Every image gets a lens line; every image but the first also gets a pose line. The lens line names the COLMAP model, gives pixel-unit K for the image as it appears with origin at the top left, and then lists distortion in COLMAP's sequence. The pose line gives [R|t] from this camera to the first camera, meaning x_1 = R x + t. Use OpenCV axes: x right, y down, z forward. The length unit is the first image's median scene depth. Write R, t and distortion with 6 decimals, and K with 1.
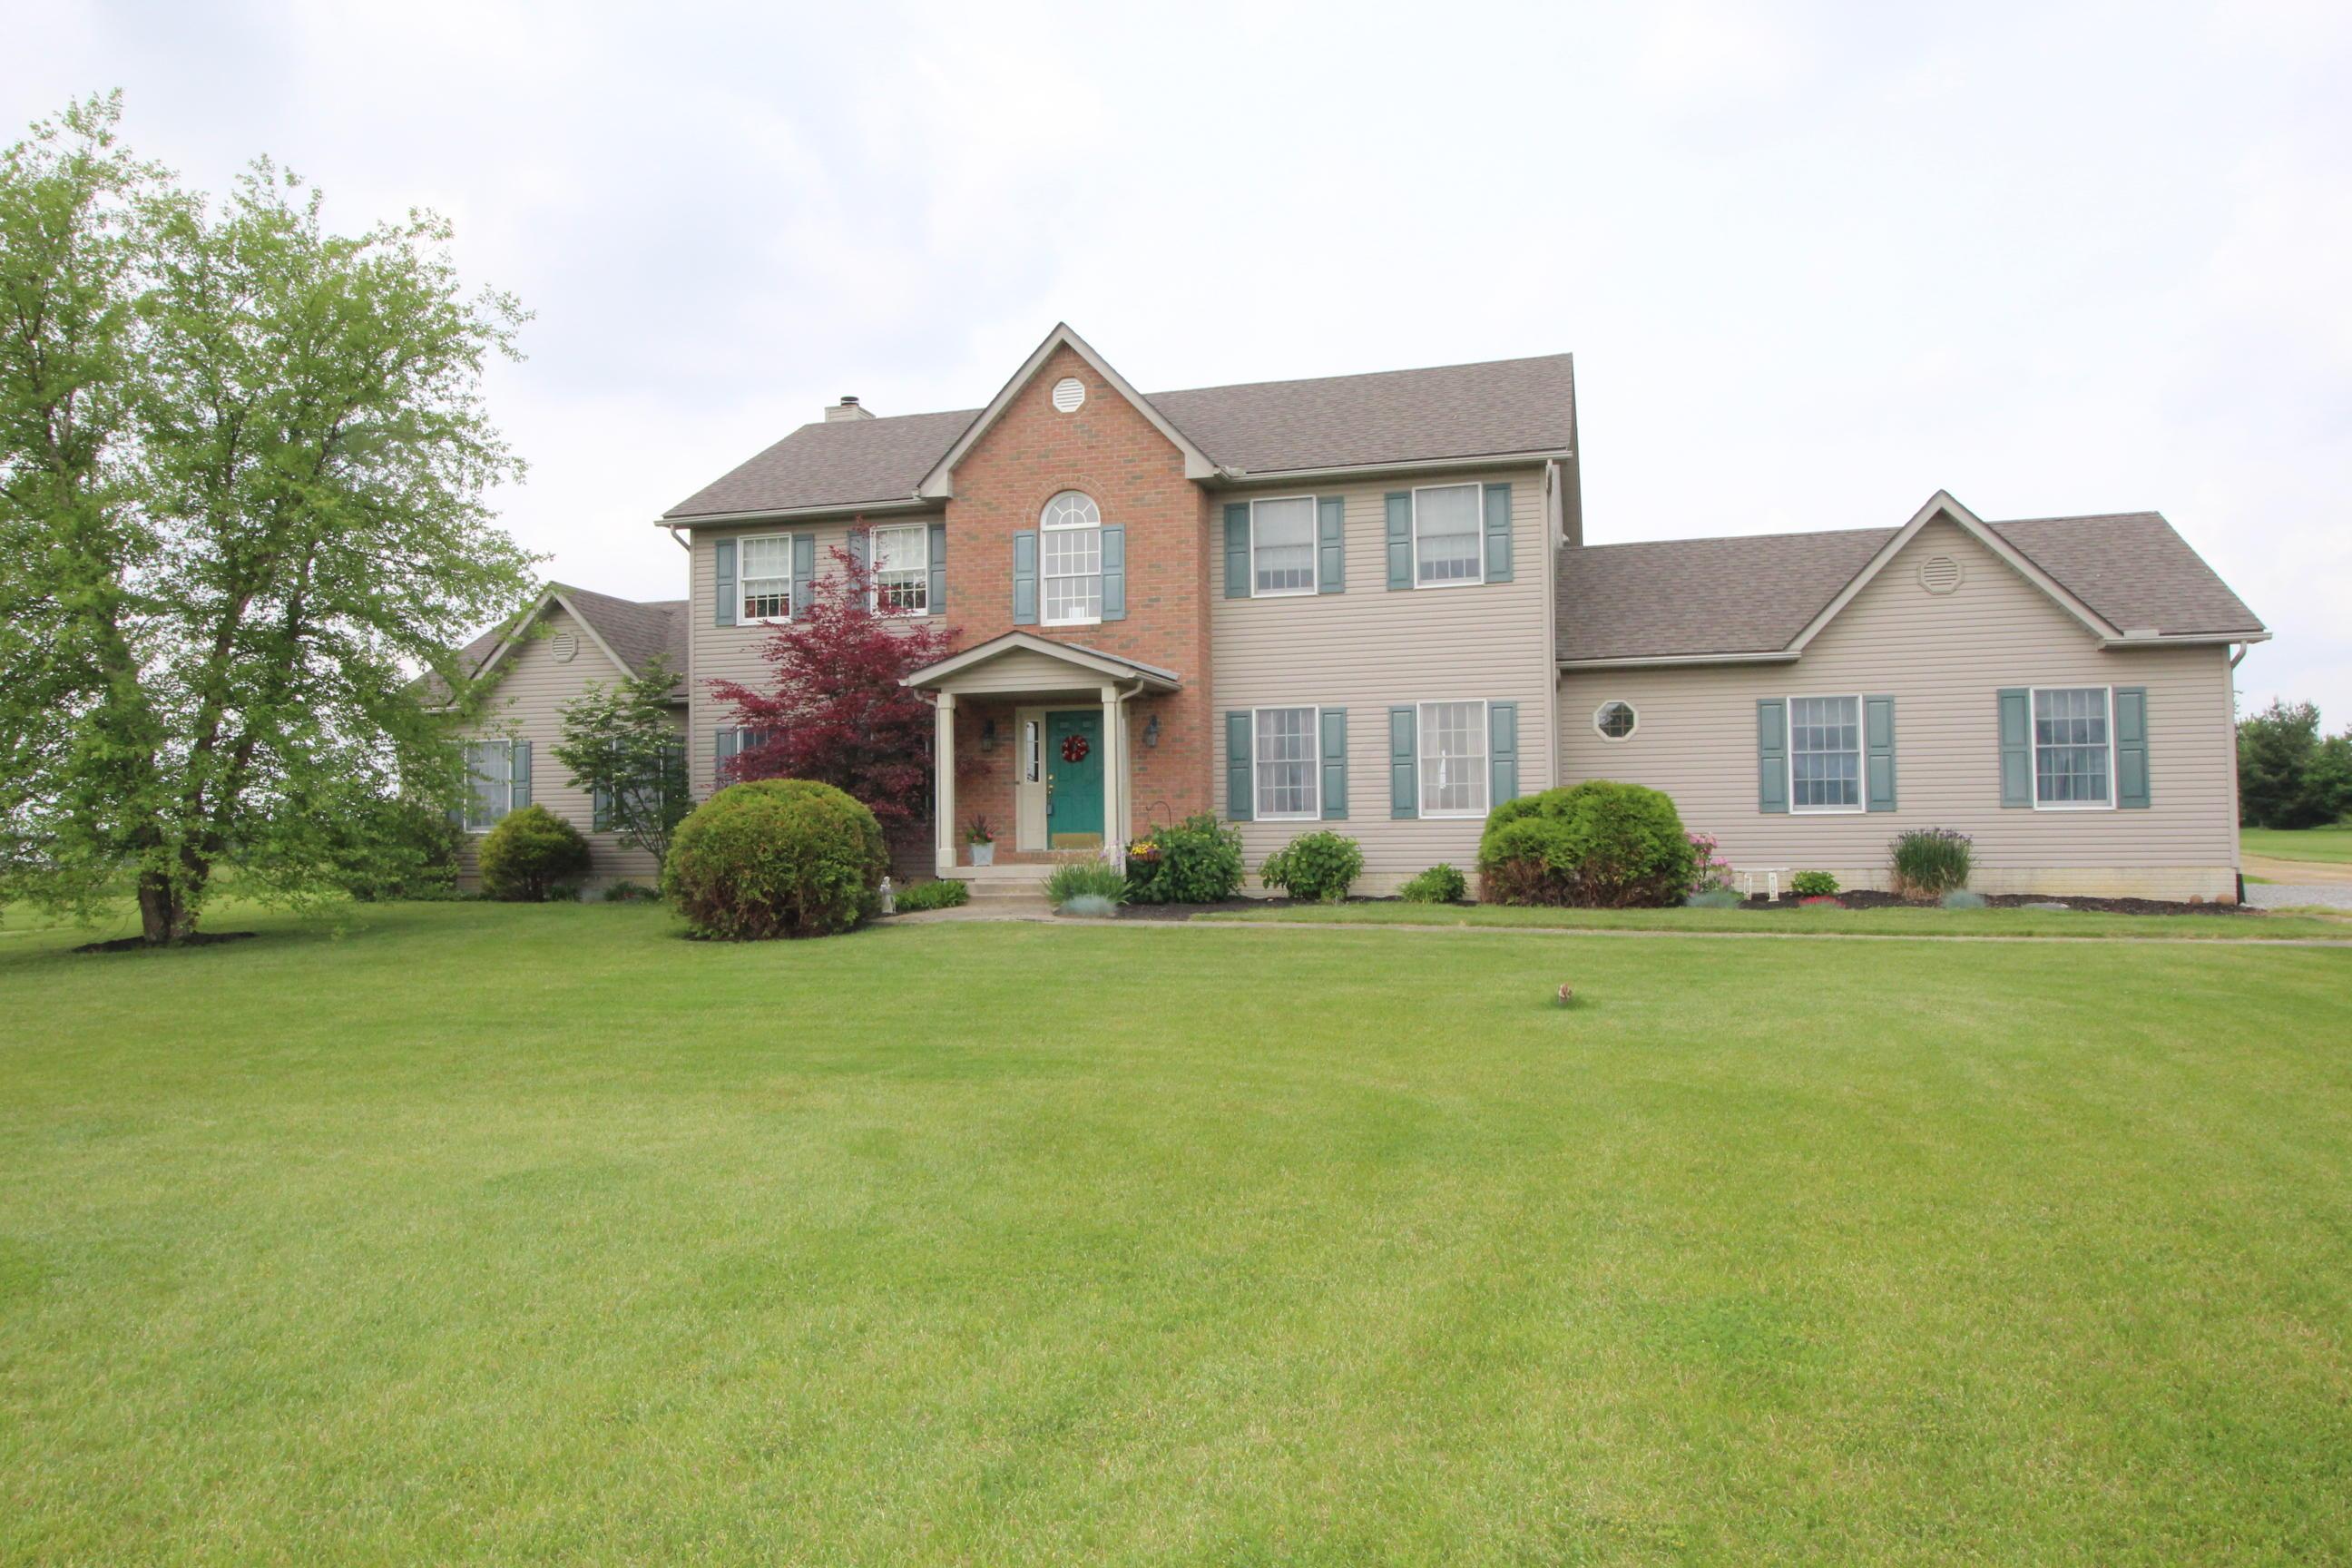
lens RADIAL K [[1572.1, 0, 1170.6], [0, 1572.1, 783.5], [0, 0, 1]] dist [0.004255, 0.000274]
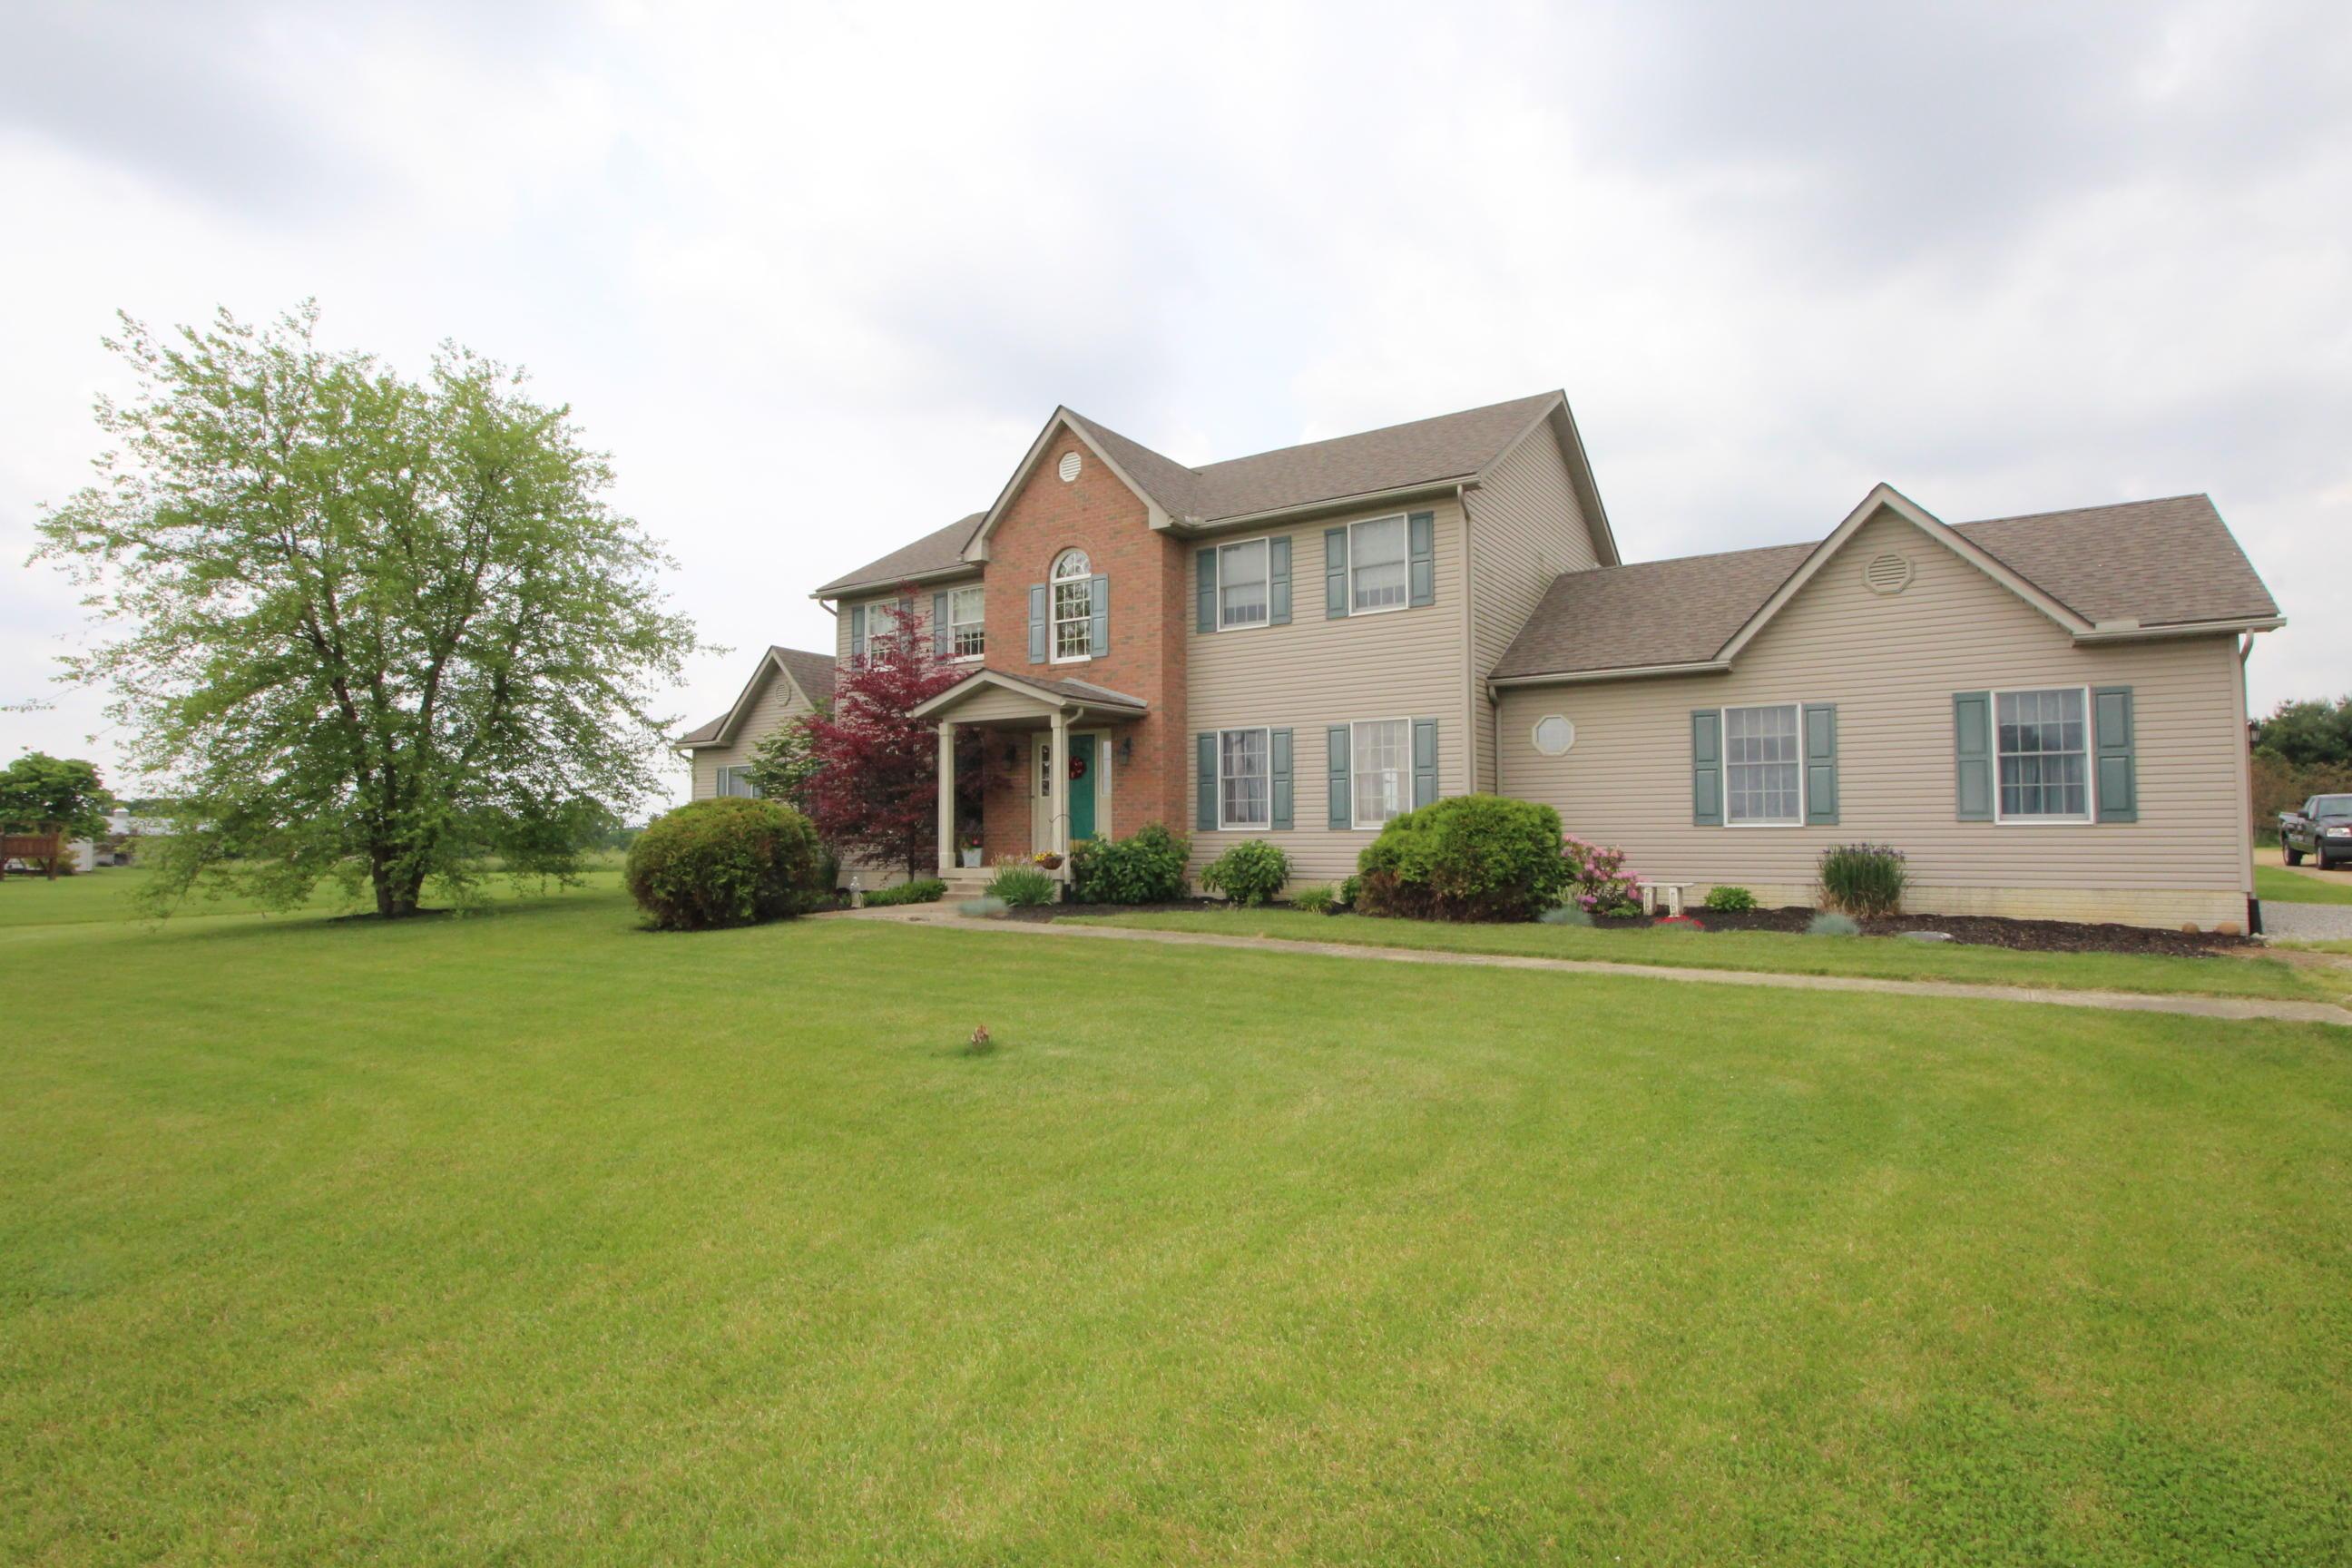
lens RADIAL K [[1172.2, 0, 1176.0], [0, 1172.2, 784.0], [0, 0, 1]] dist [0.000770, -0.011776]
pose [[0.953287, -0.006578, -0.301994, 0.286658], [0.004706, 0.999965, -0.006926, -0.003779], [0.302029, 0.005181, 0.953285, 0.198800]]
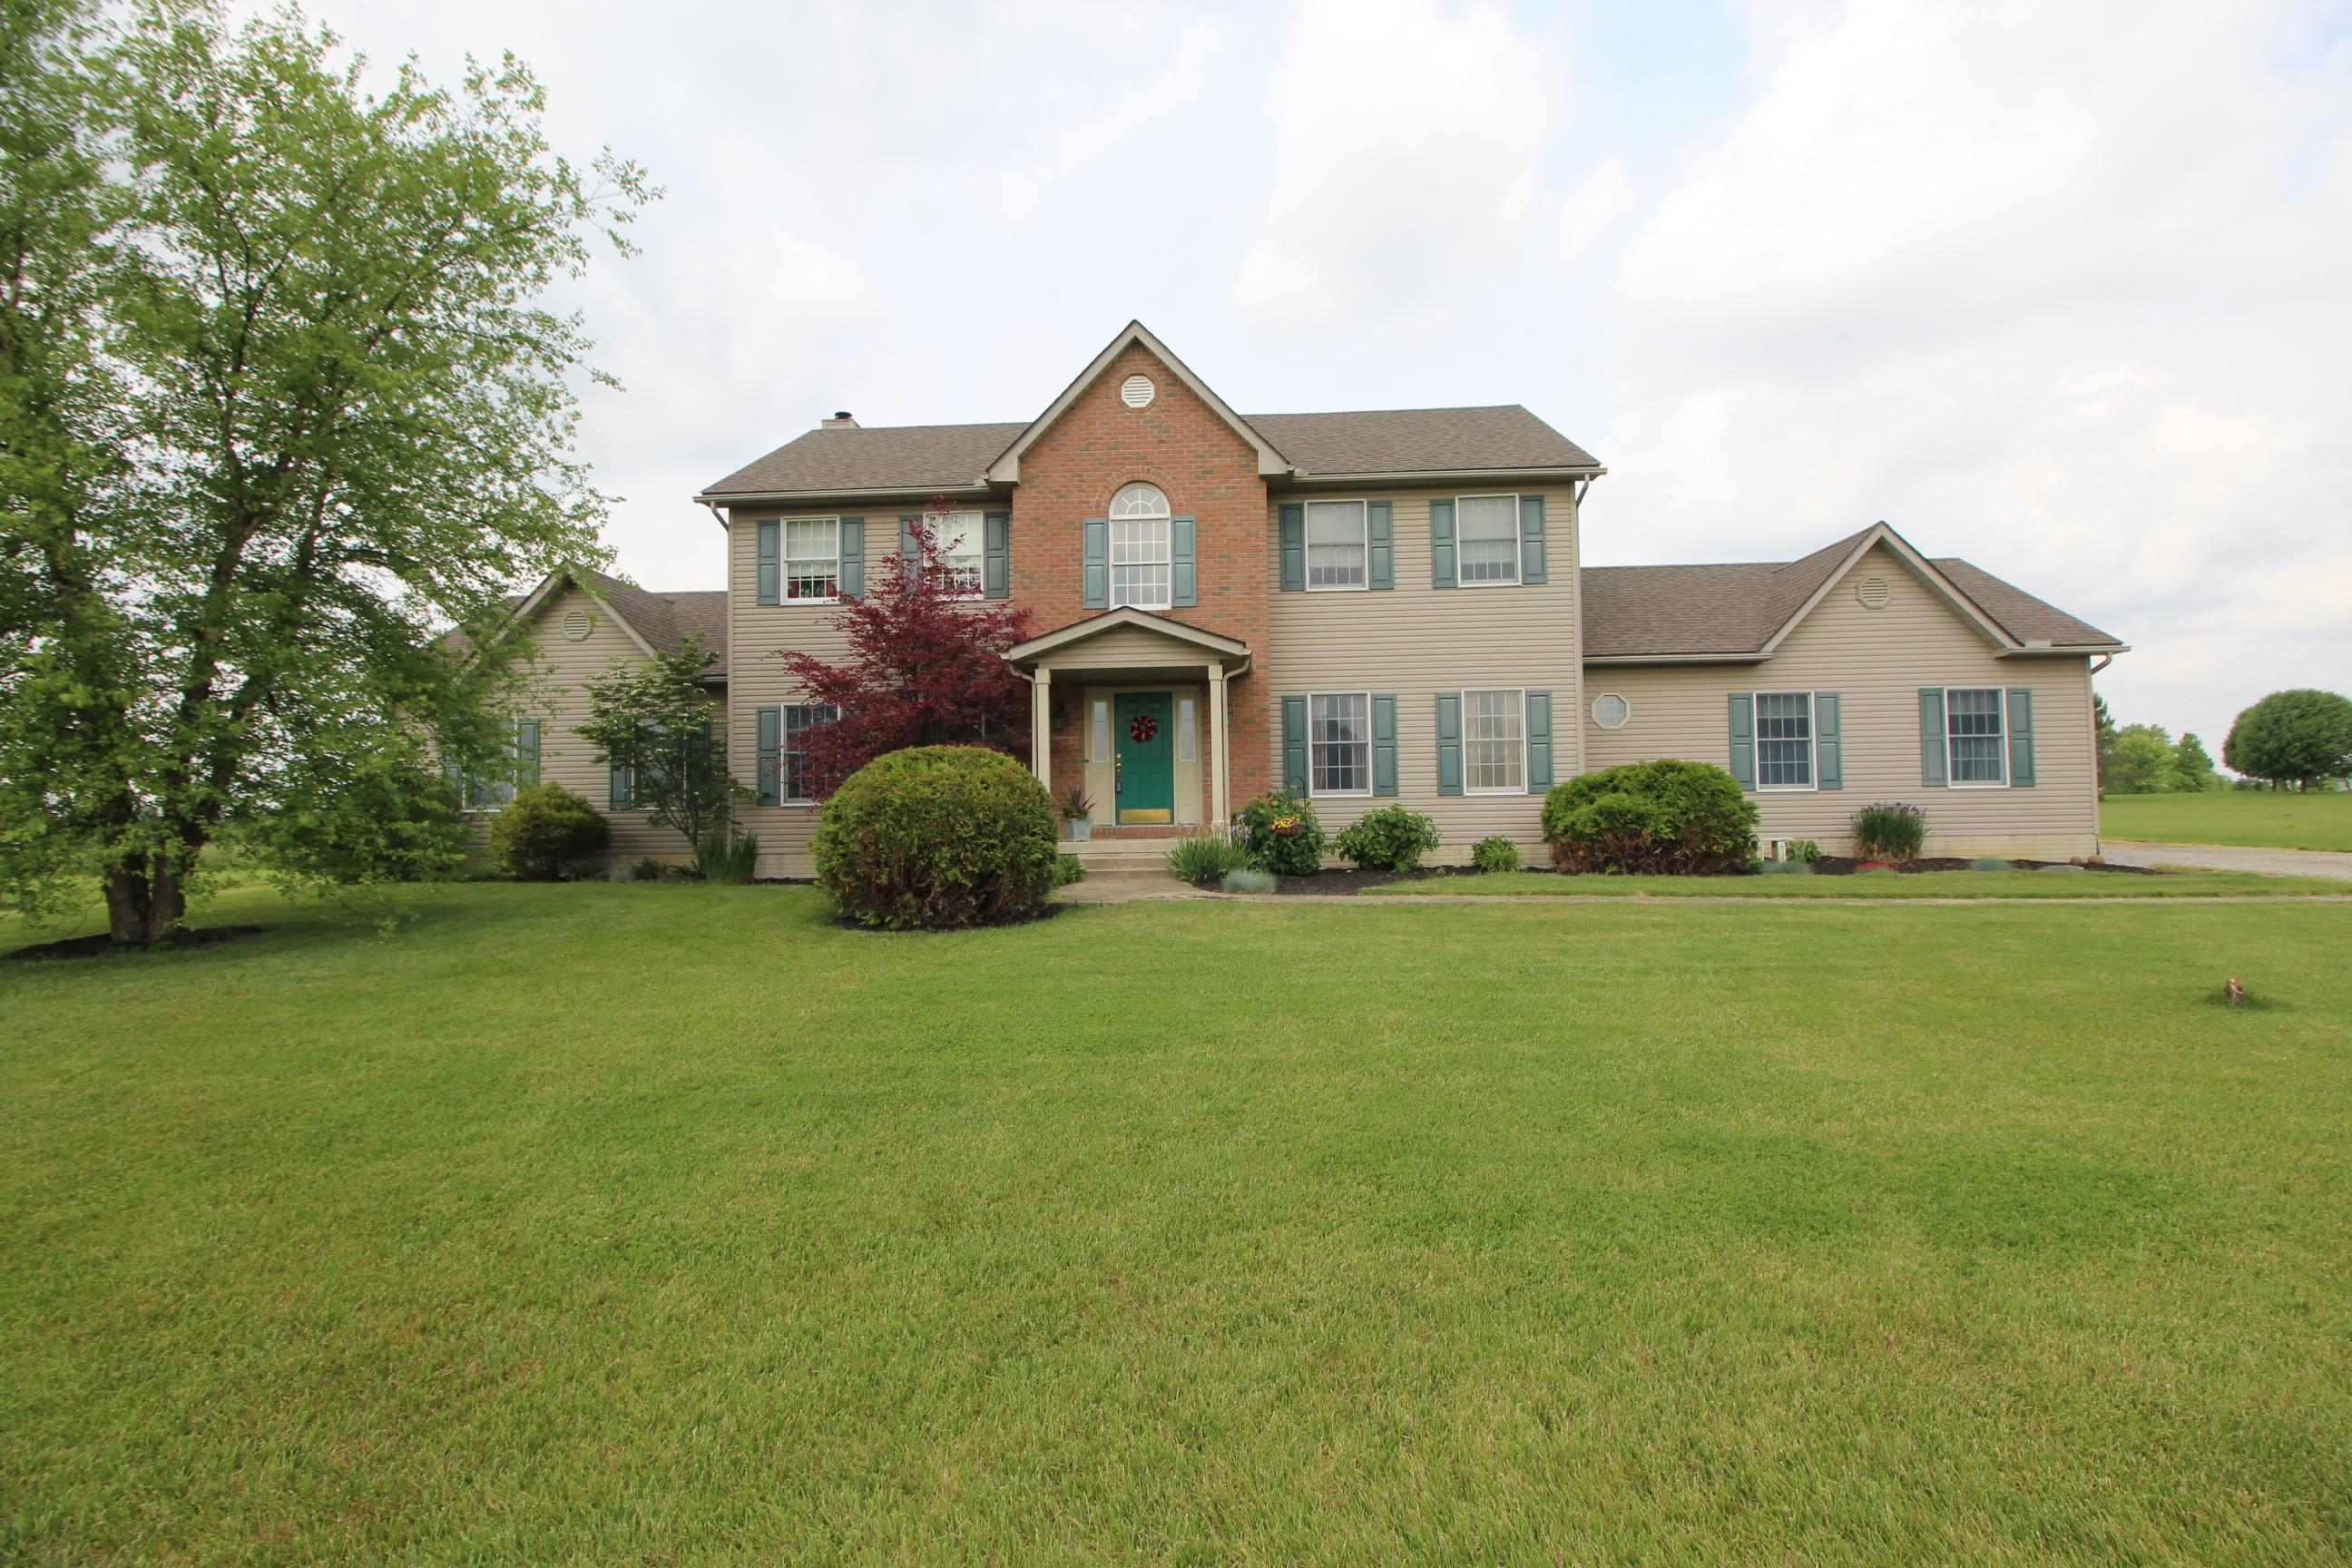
lens RADIAL K [[1109.8, 0, 1176.0], [0, 1109.8, 784.0], [0, 0, 1]] dist [-0.002740, -0.006972]
pose [[0.975435, 0.003870, 0.220252, -0.211229], [-0.004164, 0.999991, 0.000872, 0.014612], [-0.220247, -0.001767, 0.975443, 0.285756]]
